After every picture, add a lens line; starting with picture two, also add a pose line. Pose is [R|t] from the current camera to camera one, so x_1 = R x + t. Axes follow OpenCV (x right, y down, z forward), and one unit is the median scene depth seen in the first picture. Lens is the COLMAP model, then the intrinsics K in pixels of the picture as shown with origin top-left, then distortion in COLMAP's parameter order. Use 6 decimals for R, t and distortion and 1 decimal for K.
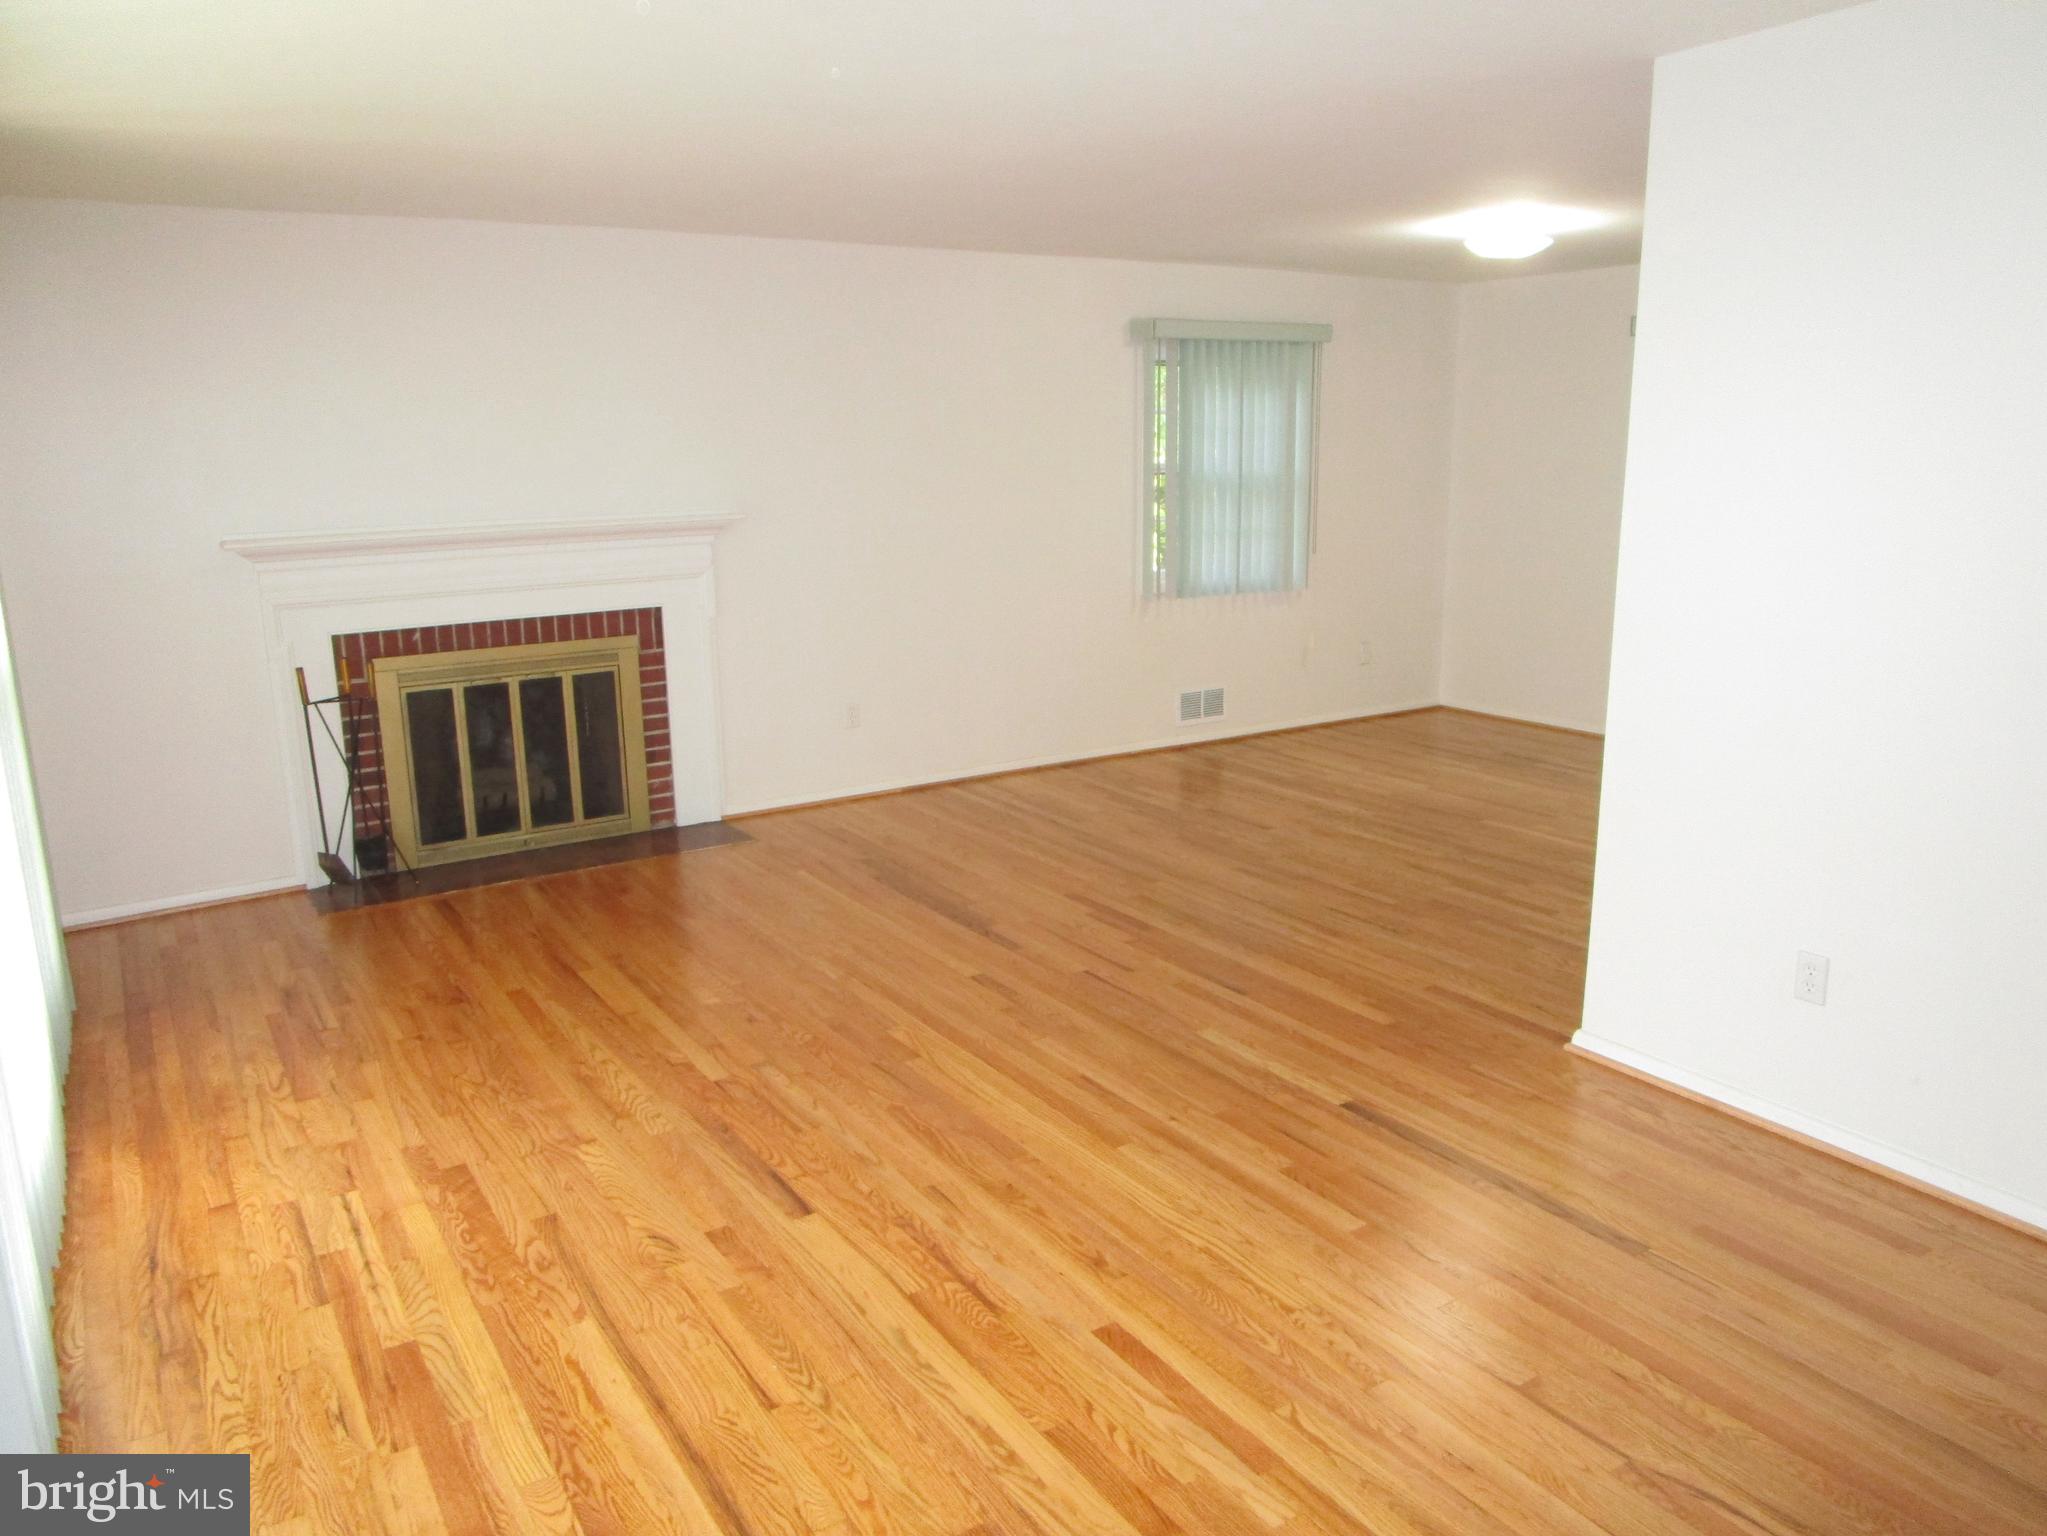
lens RADIAL K [[1498.2, 0, 1023.5], [0, 1498.2, 768.0], [0, 0, 1]] dist [-0.075947, -0.000588]
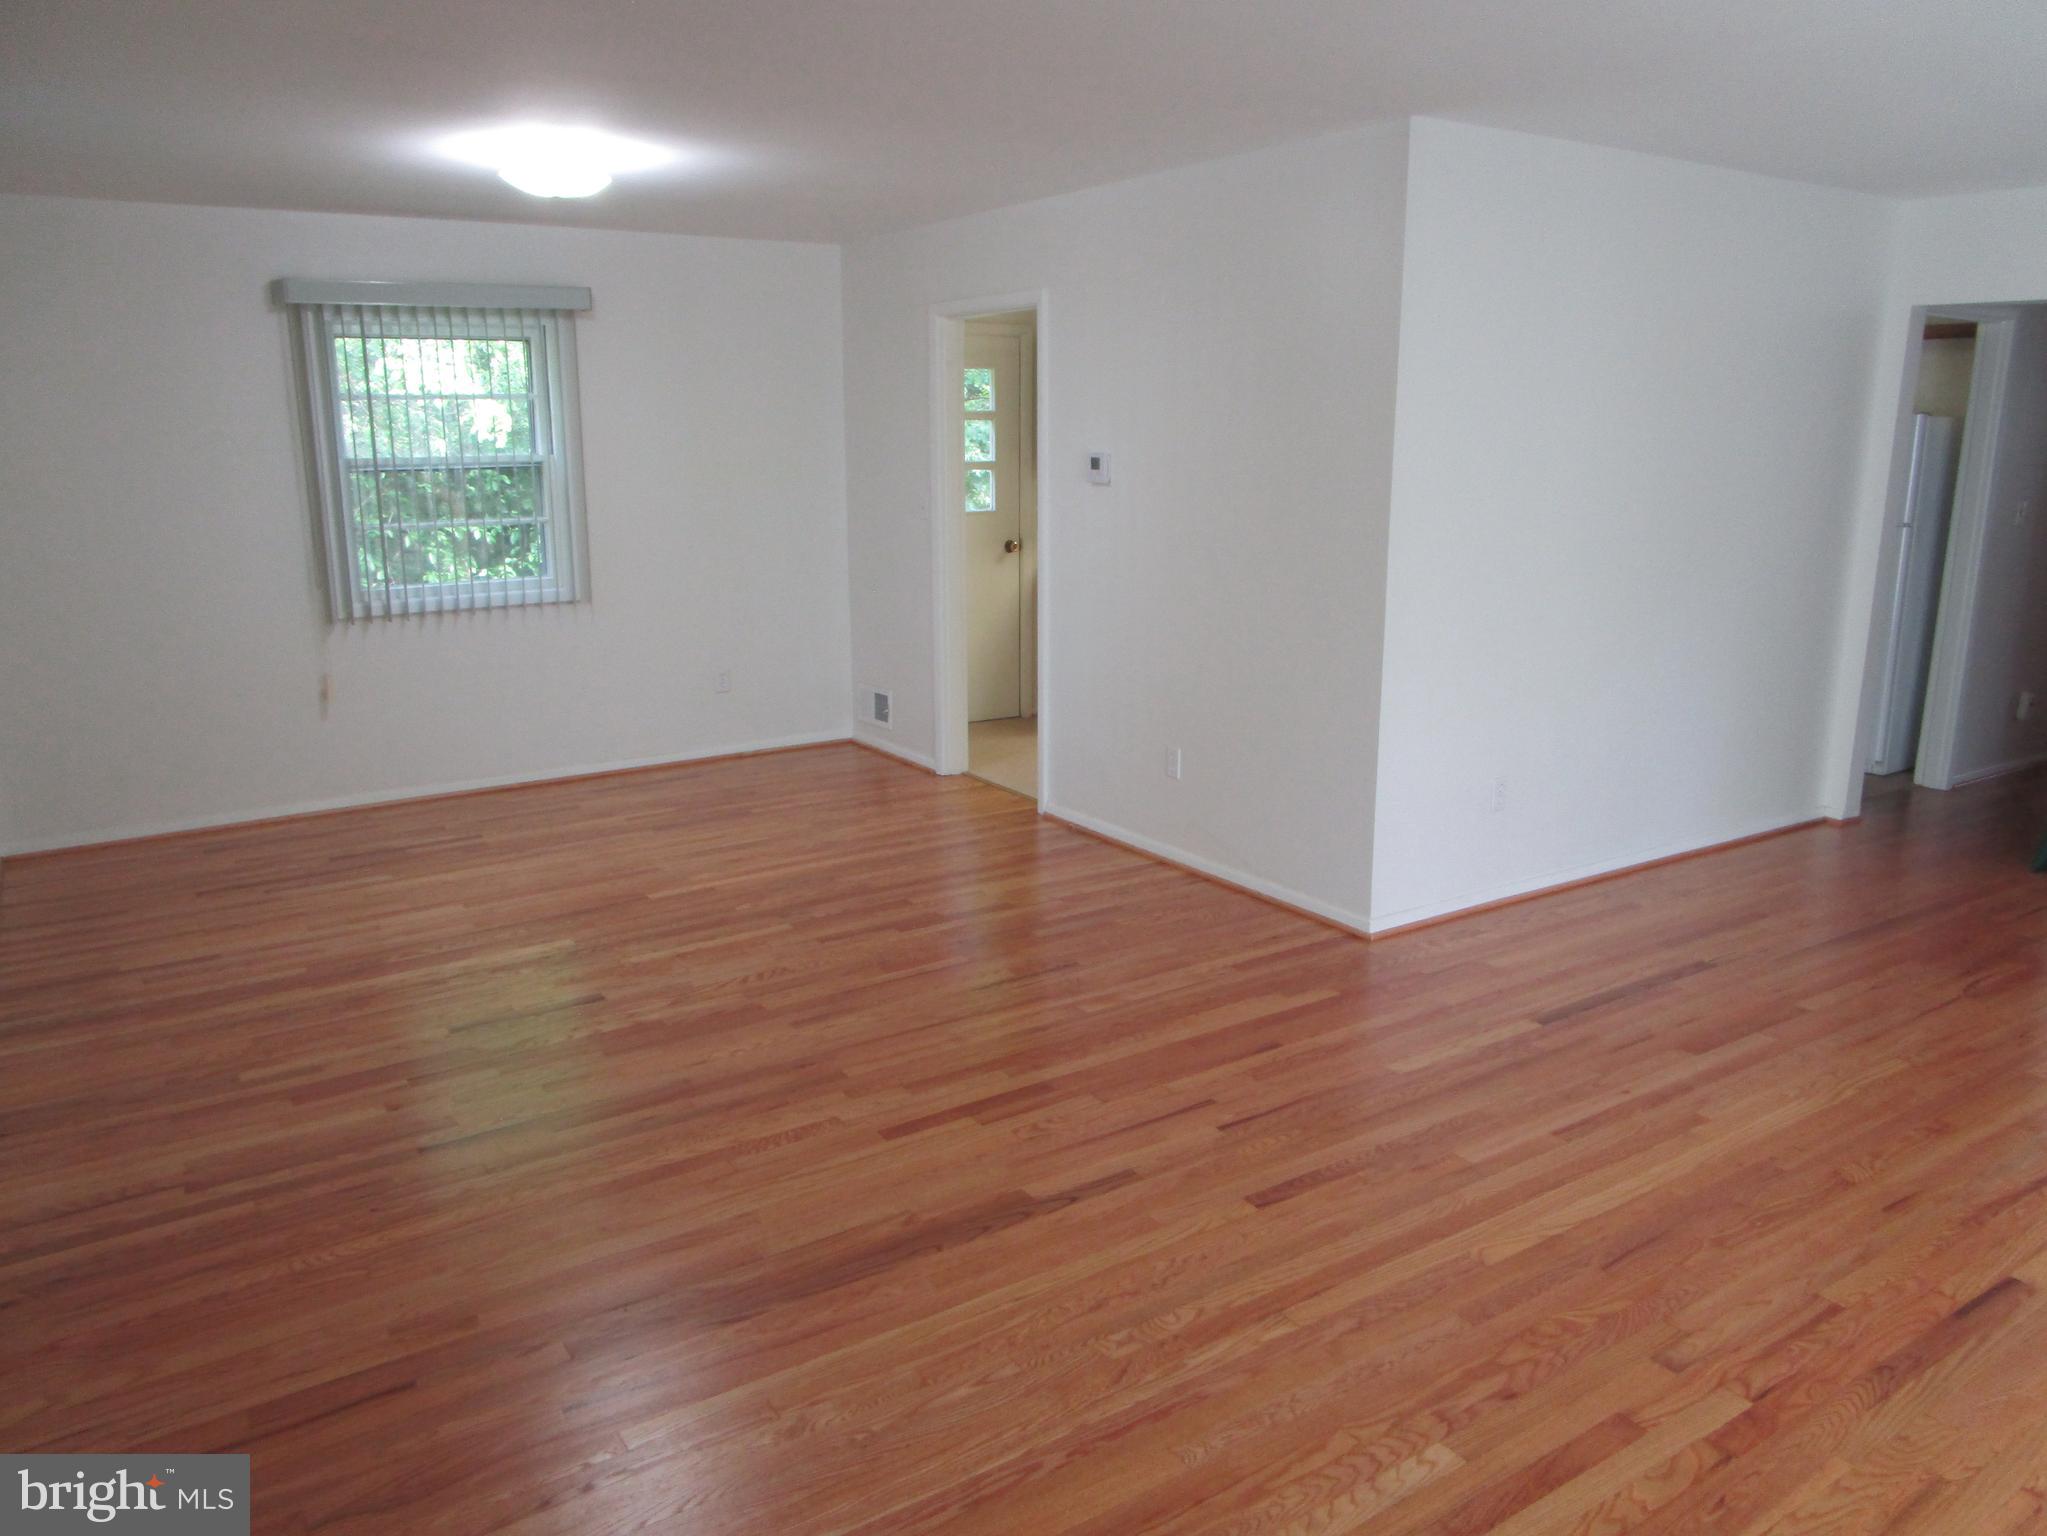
lens RADIAL K [[1476.6, 0, 1023.5], [0, 1476.6, 768.0], [0, 0, 1]] dist [-0.024491, -0.004836]
pose [[-0.011822, -0.214377, 0.976679, -0.509729], [0.223301, 0.951515, 0.211556, -0.170595], [-0.974678, 0.220594, 0.036622, 0.819250]]
